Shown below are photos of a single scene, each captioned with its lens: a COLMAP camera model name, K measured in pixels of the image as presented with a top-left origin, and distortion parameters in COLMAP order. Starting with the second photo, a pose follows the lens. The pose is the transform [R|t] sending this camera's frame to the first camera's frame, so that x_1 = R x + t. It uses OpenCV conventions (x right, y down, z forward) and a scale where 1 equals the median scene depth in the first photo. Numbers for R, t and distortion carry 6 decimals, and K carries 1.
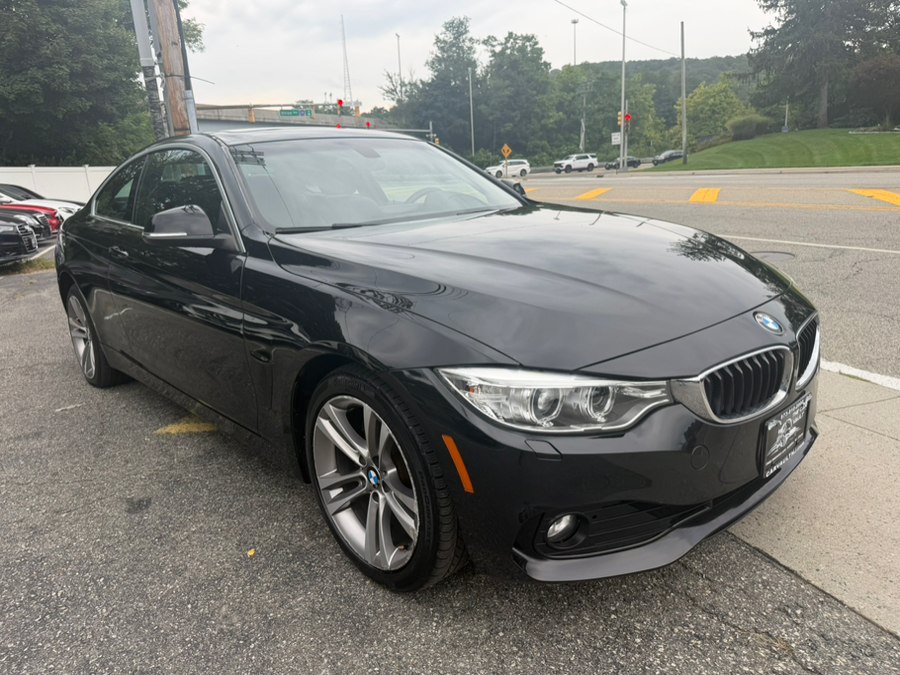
lens RADIAL K [[639.8, 0, 444.0], [0, 639.8, 339.6], [0, 0, 1]] dist [-0.008298, -0.008007]
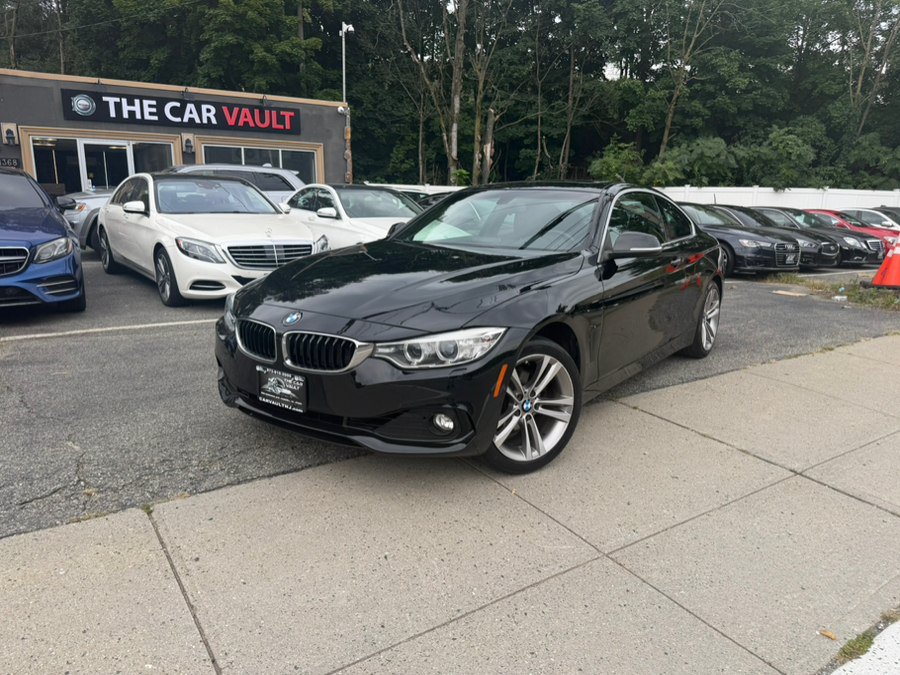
lens RADIAL K [[620.6, 0, 448.2], [0, 620.6, 351.1], [0, 0, 1]] dist [-0.005427, -0.022321]
pose [[0.204644, 0.269305, -0.941061, 0.170703], [-0.273452, 0.938858, 0.209209, -0.031194], [0.939864, 0.214522, 0.265774, 0.080690]]
